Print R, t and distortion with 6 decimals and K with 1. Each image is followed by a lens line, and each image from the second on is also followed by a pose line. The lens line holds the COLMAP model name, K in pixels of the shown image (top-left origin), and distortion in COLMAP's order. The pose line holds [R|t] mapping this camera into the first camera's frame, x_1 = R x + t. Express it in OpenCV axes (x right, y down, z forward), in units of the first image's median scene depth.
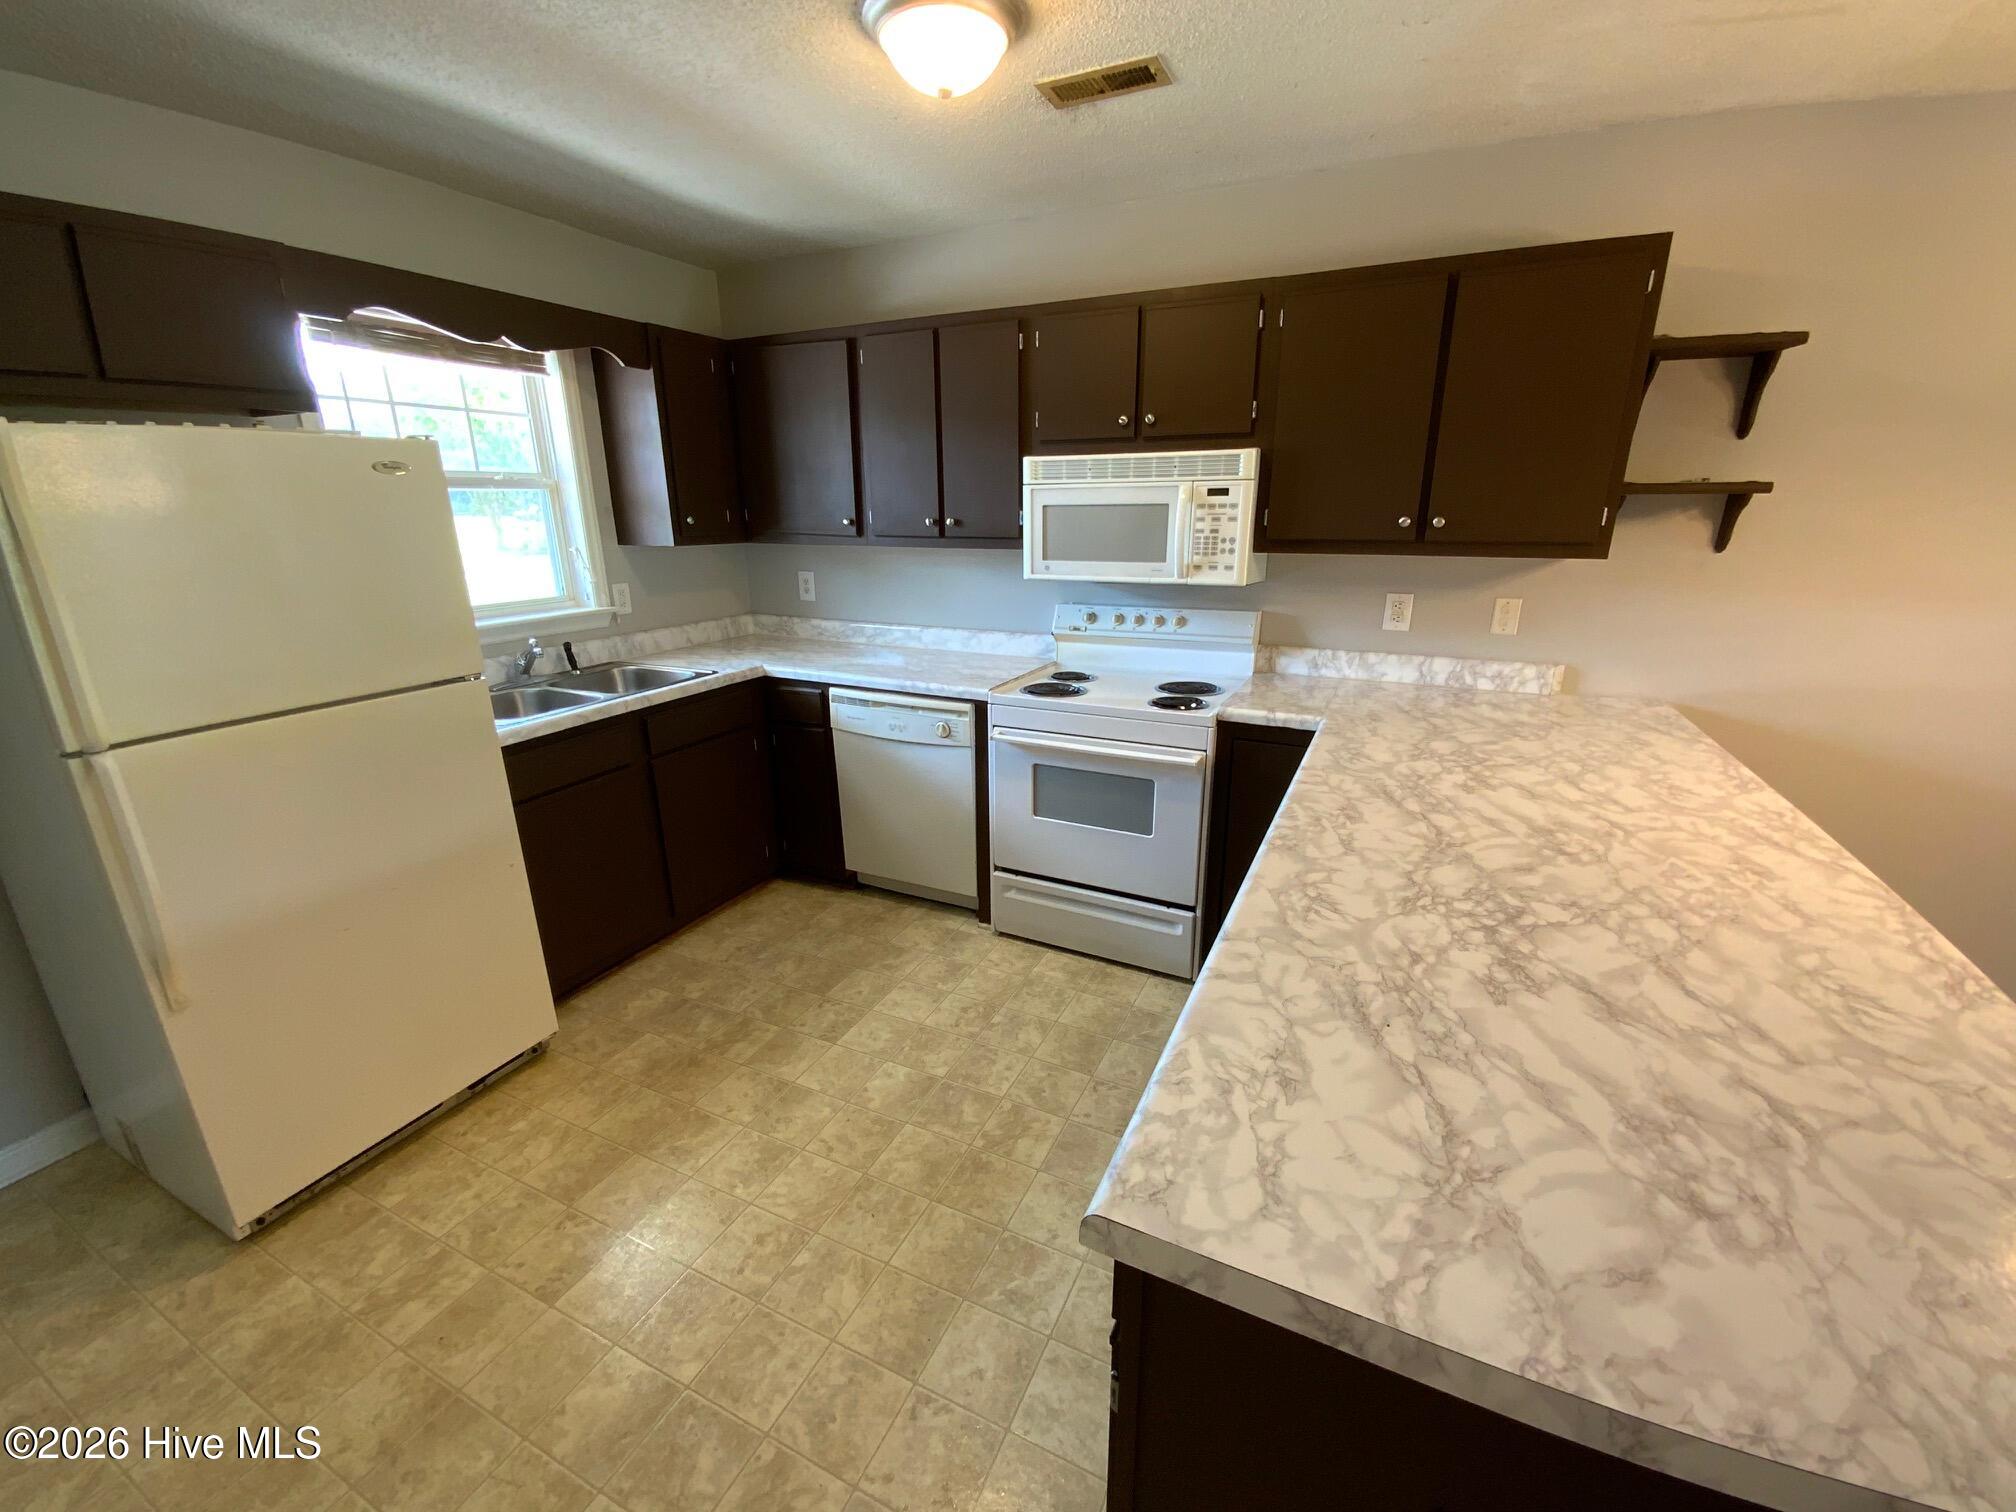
lens RADIAL K [[829.6, 0, 1005.7], [0, 829.6, 754.2], [0, 0, 1]] dist [0.004570, -0.006749]
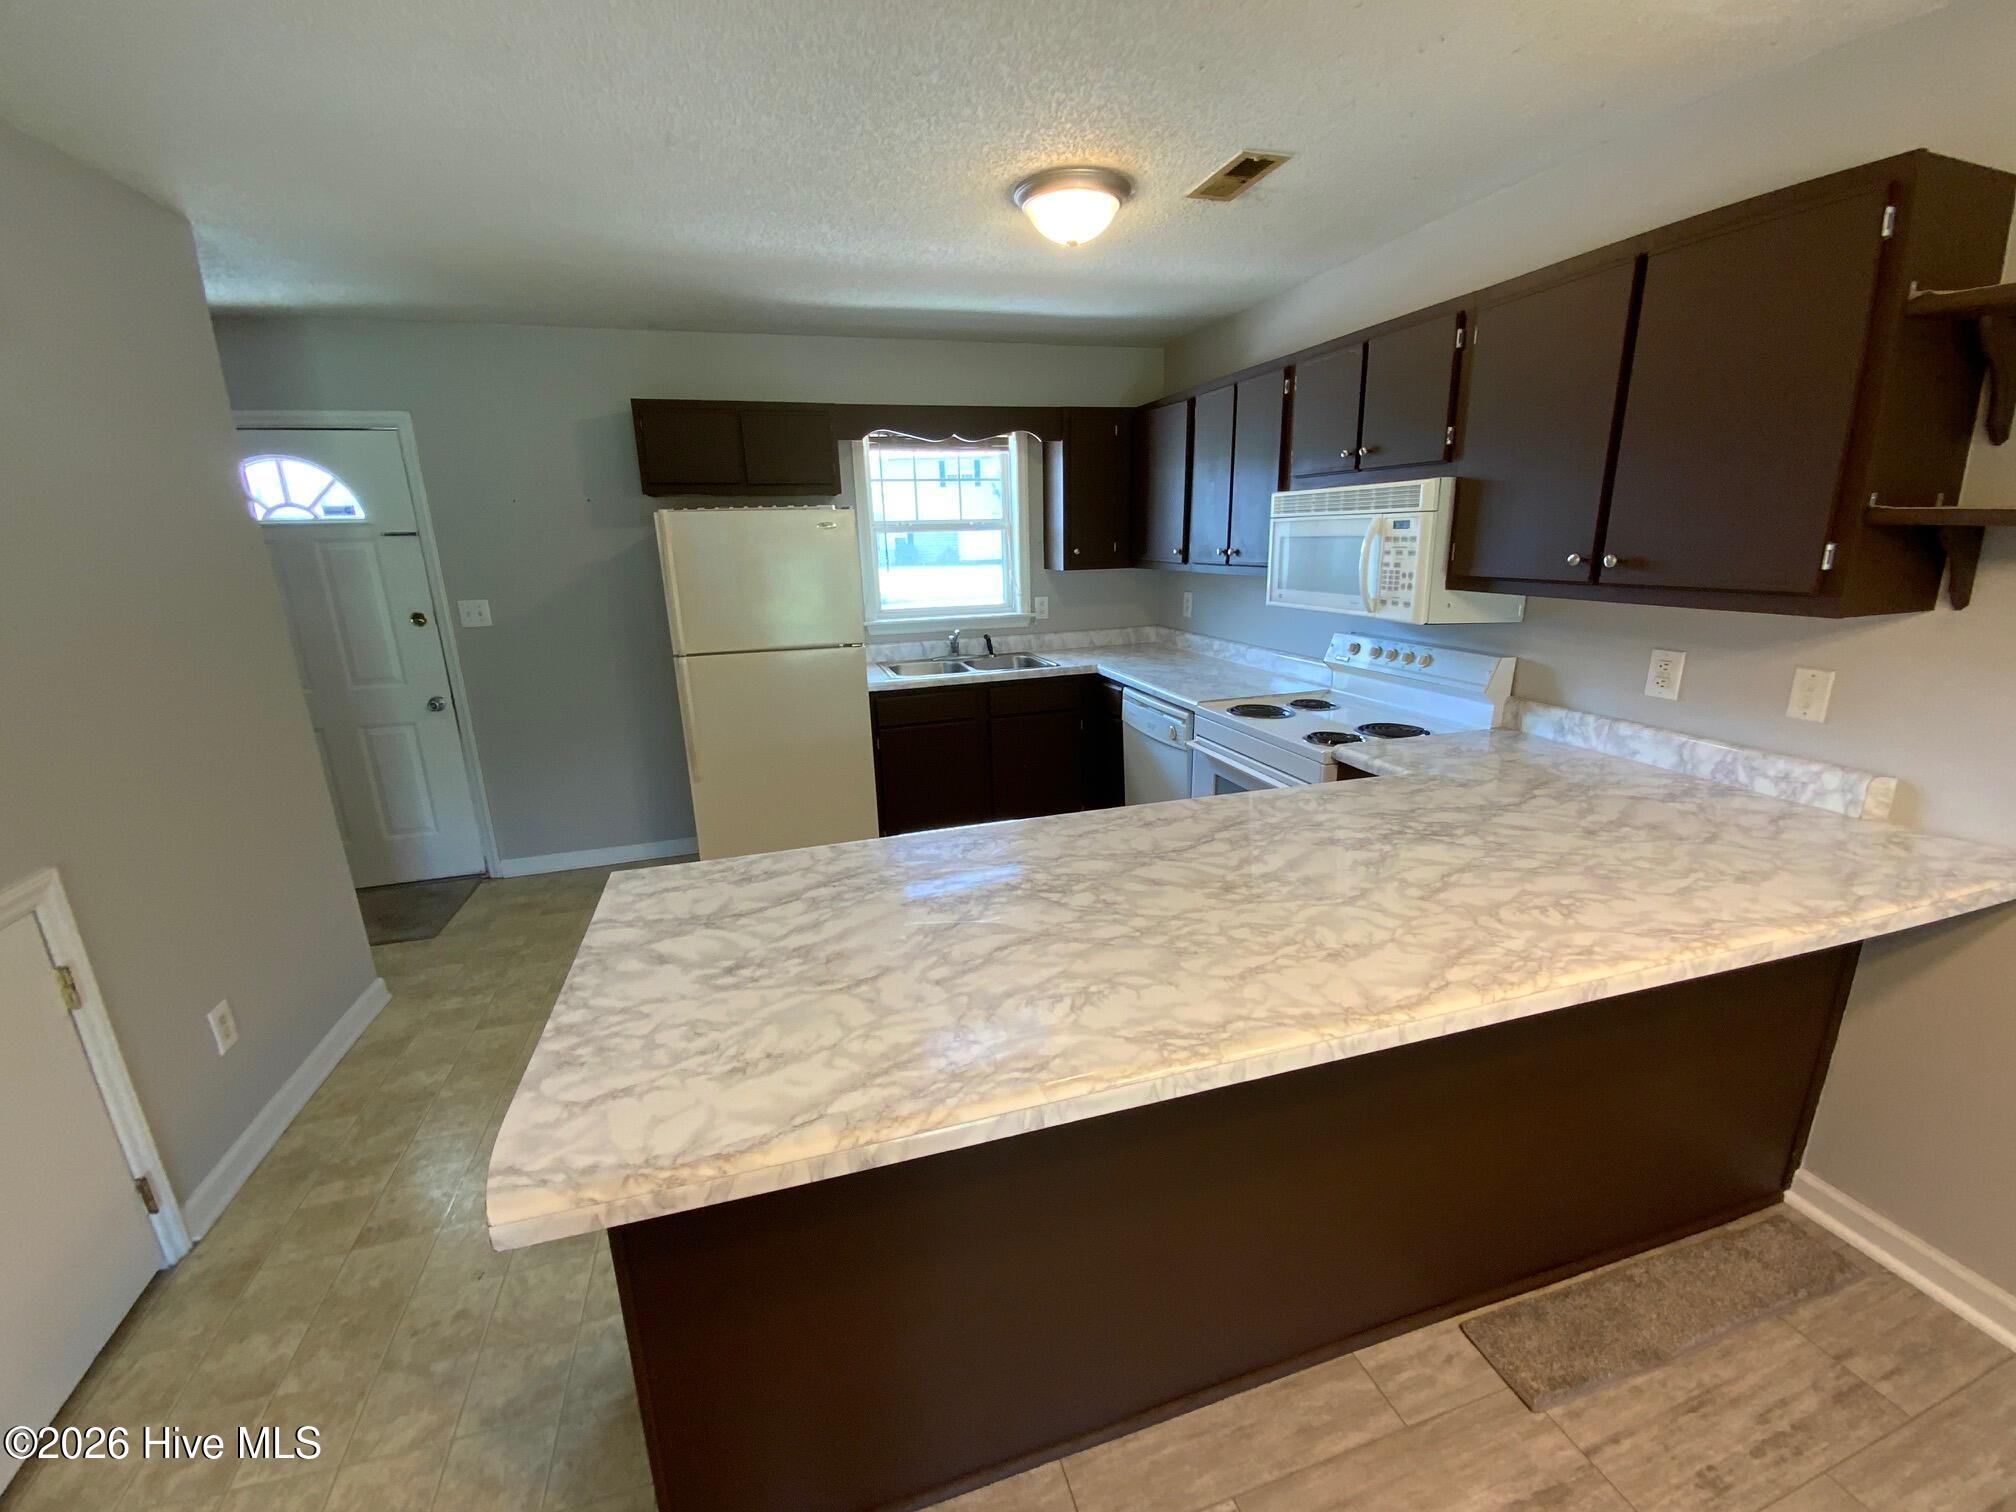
lens RADIAL K [[829.6, 0, 995.2], [0, 829.6, 747.8], [0, 0, 1]] dist [0.004570, -0.006749]
pose [[0.669150, 0.174799, -0.722277, 0.652841], [-0.195671, 0.979088, 0.055671, -0.028401], [0.716904, 0.104077, 0.689359, 0.042743]]
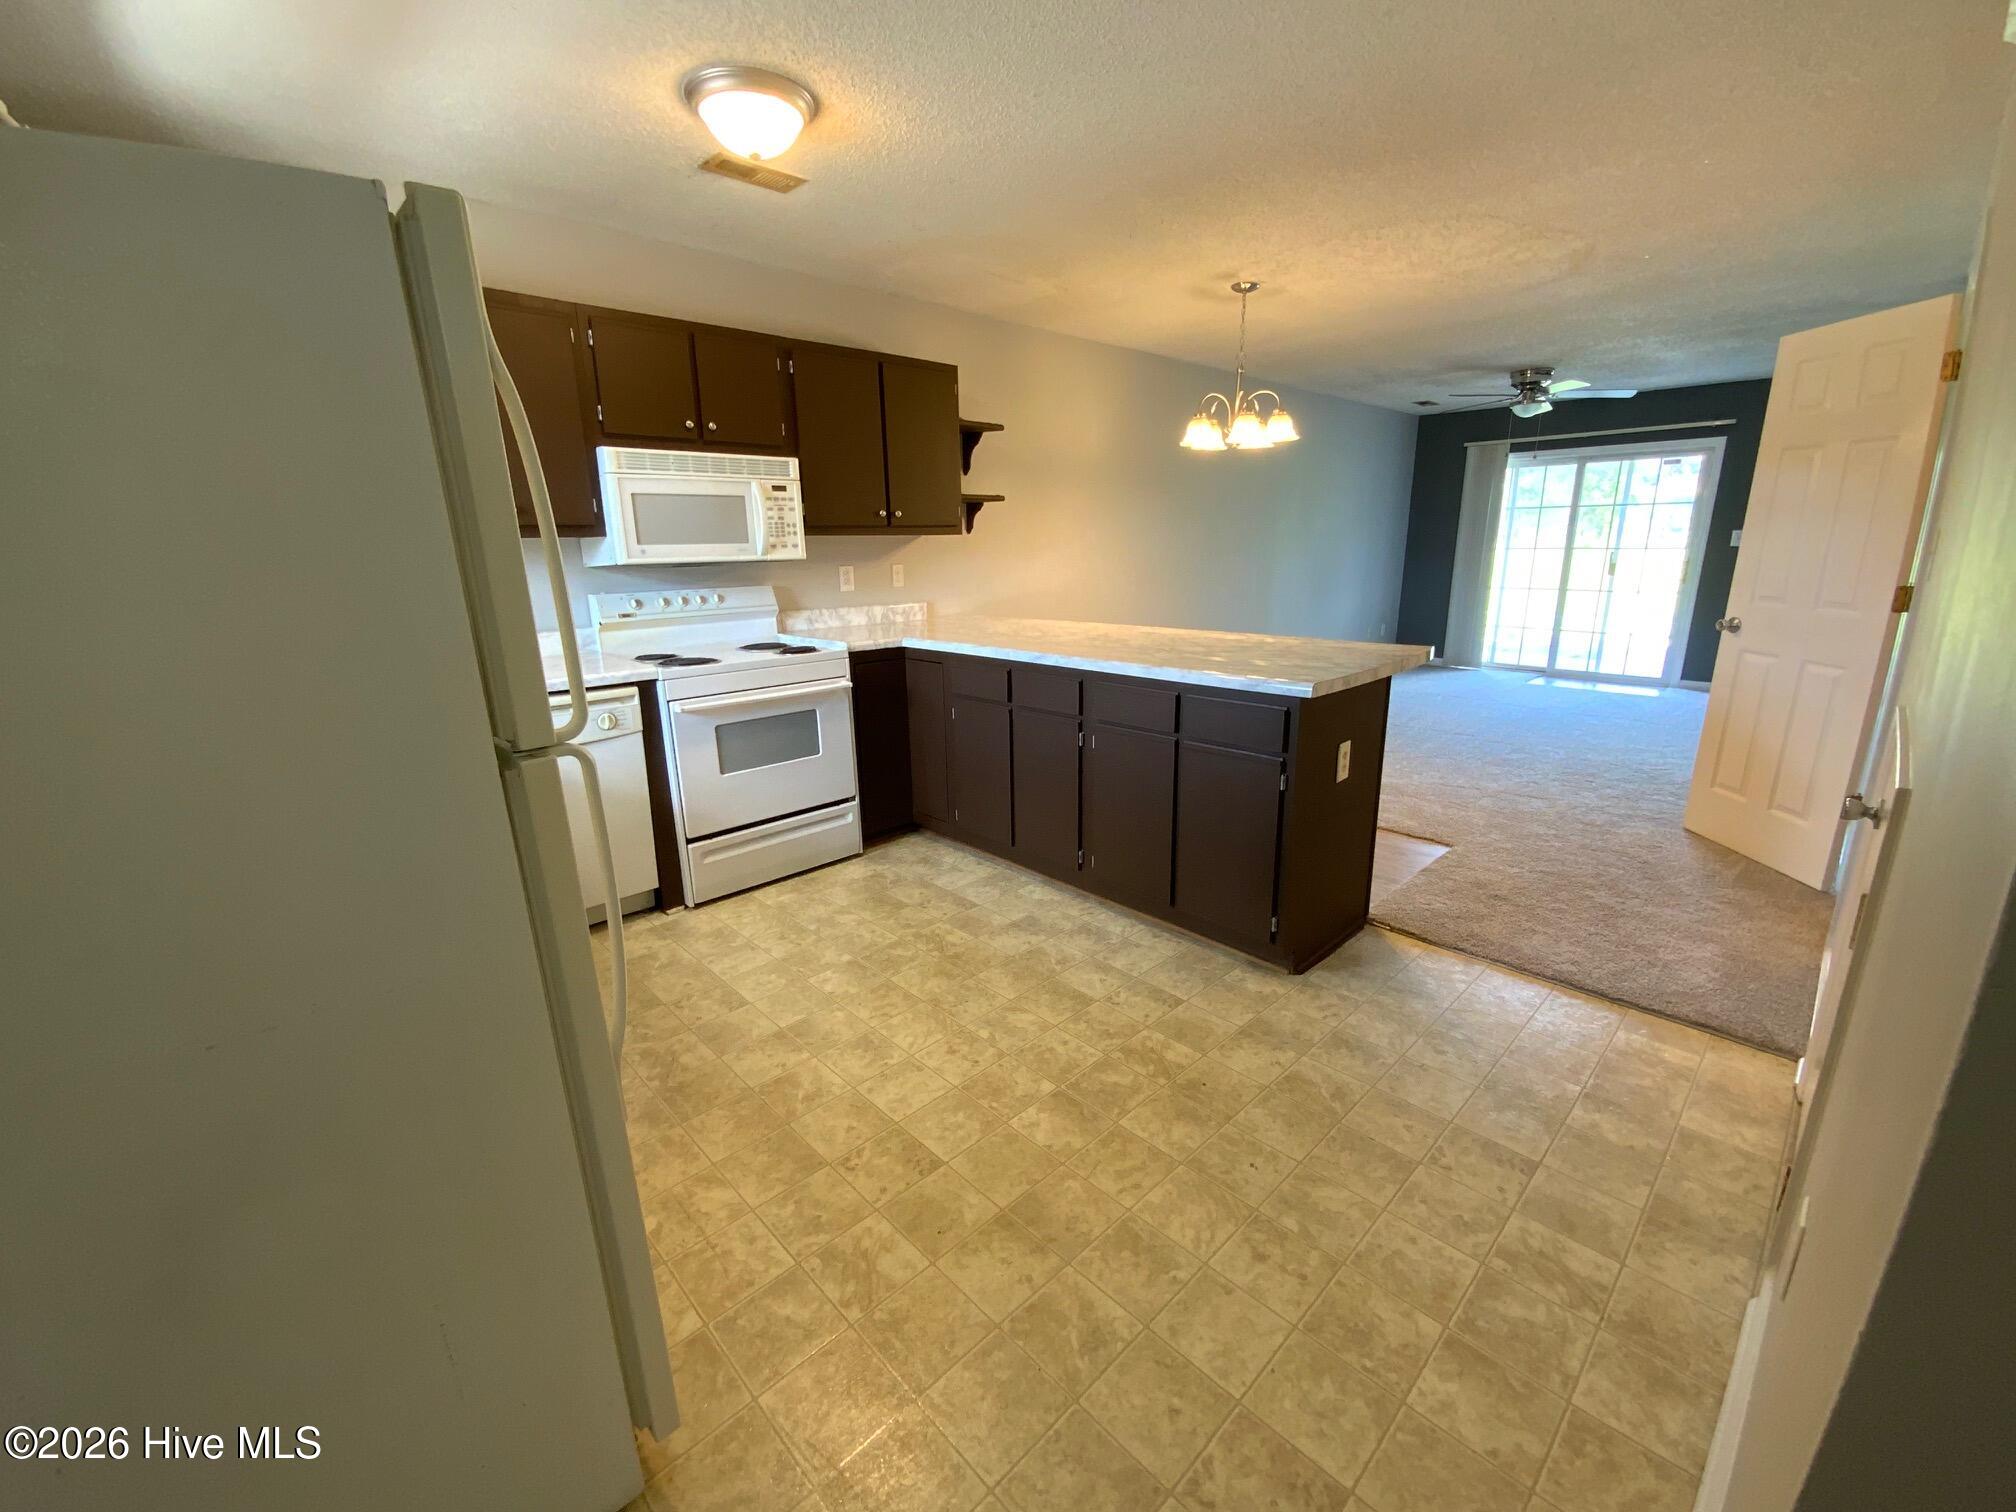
lens RADIAL K [[829.6, 0, 1012.5], [0, 829.6, 766.7], [0, 0, 1]] dist [0.004570, -0.006749]
pose [[0.334014, -0.242217, 0.910915, -0.905776], [0.293762, 0.945035, 0.143574, 0.022294], [-0.895622, 0.219636, 0.386809, 0.244456]]
